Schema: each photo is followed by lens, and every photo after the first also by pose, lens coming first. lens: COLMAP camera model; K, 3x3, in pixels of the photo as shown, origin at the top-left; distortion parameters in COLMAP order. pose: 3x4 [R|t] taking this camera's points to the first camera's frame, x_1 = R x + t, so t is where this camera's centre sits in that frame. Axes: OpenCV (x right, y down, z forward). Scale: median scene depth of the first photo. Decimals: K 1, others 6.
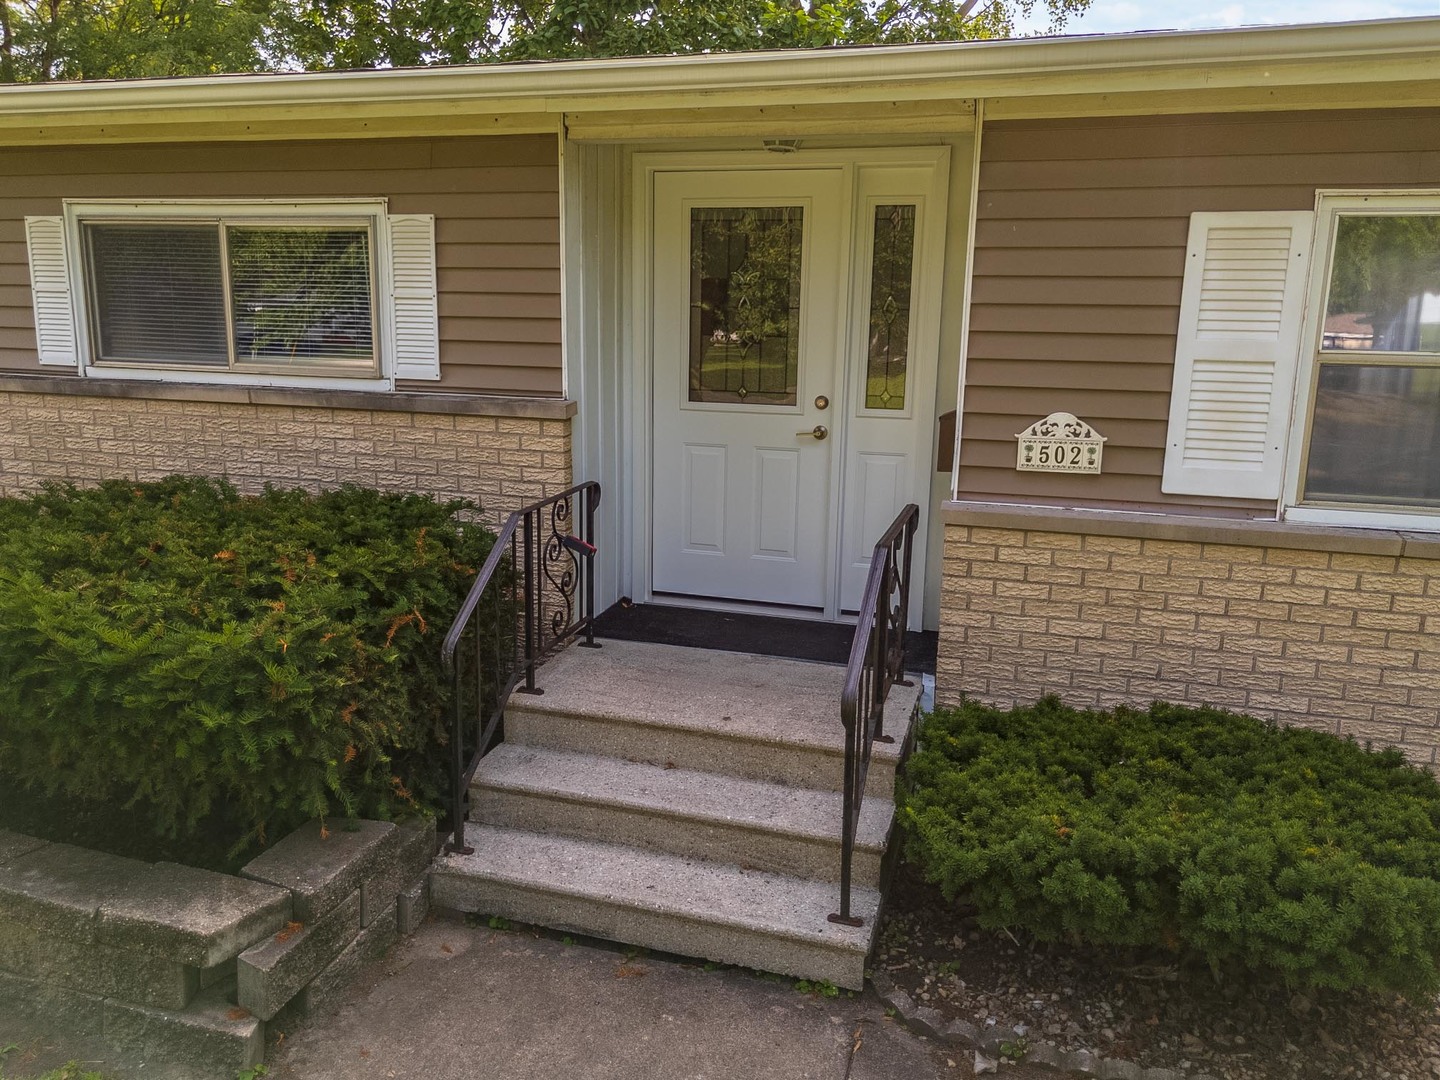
lens RADIAL K [[1020.4, 0, 720.0], [0, 1020.4, 540.0], [0, 0, 1]] dist [0.004395, 0.001745]
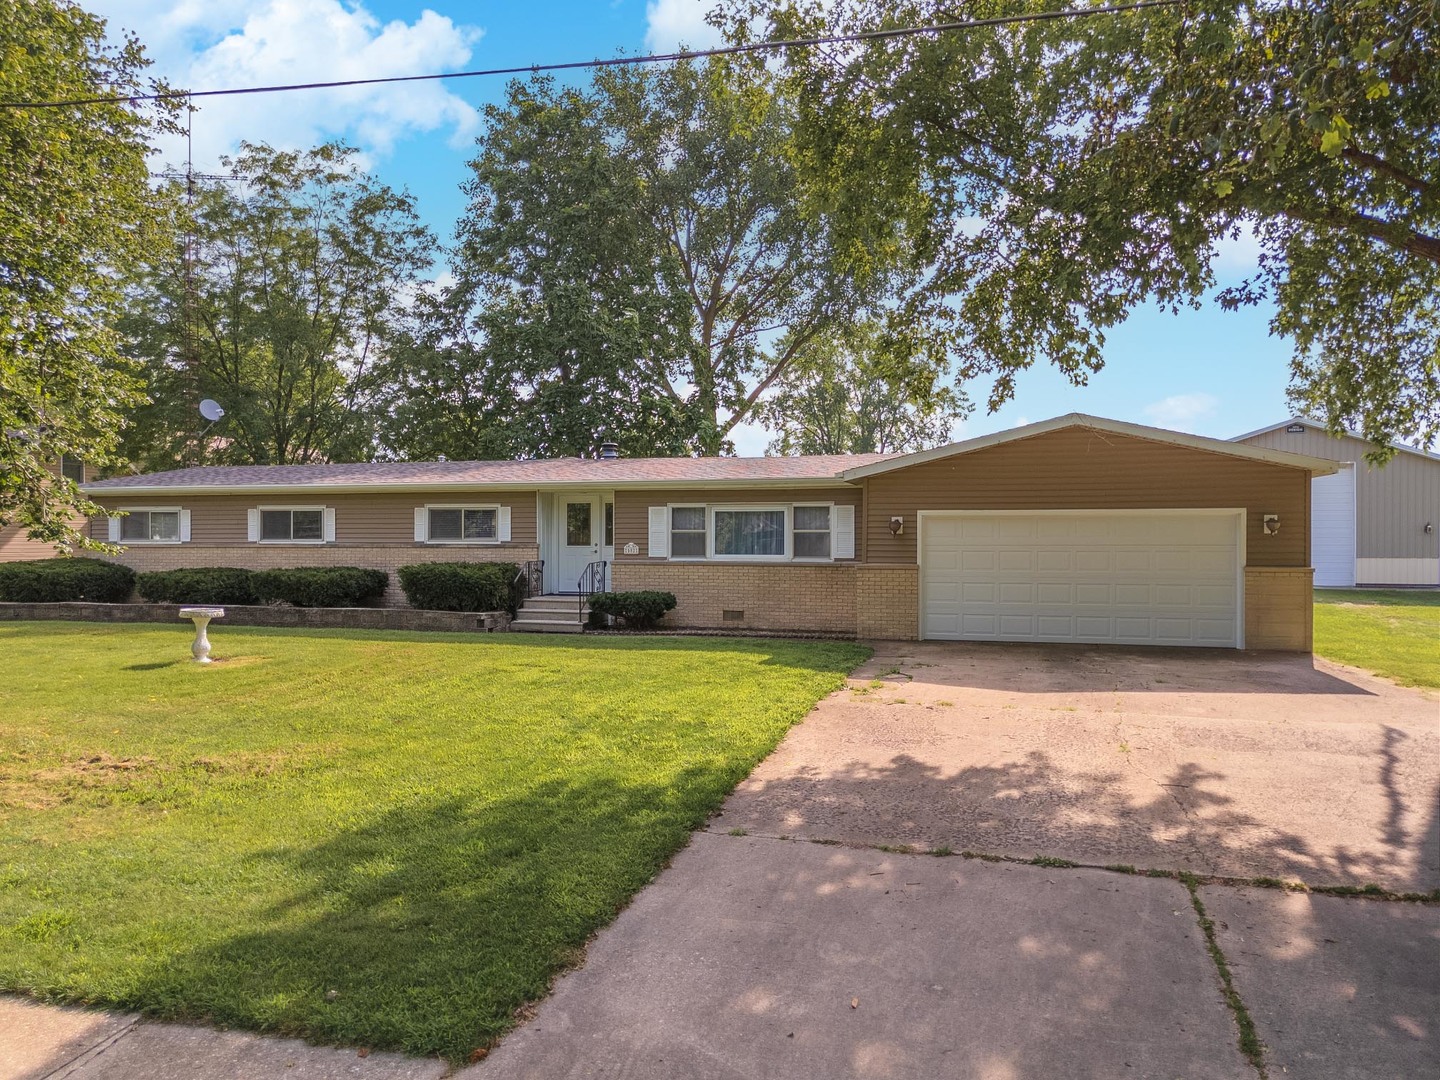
lens RADIAL K [[1028.0, 0, 720.0], [0, 1028.0, 540.0], [0, 0, 1]] dist [-0.006046, -0.002279]
pose [[0.999819, -0.018606, 0.004070, 0.630717], [0.019046, 0.976363, -0.215296, 0.827927], [0.000032, 0.215334, 0.976540, -3.419335]]
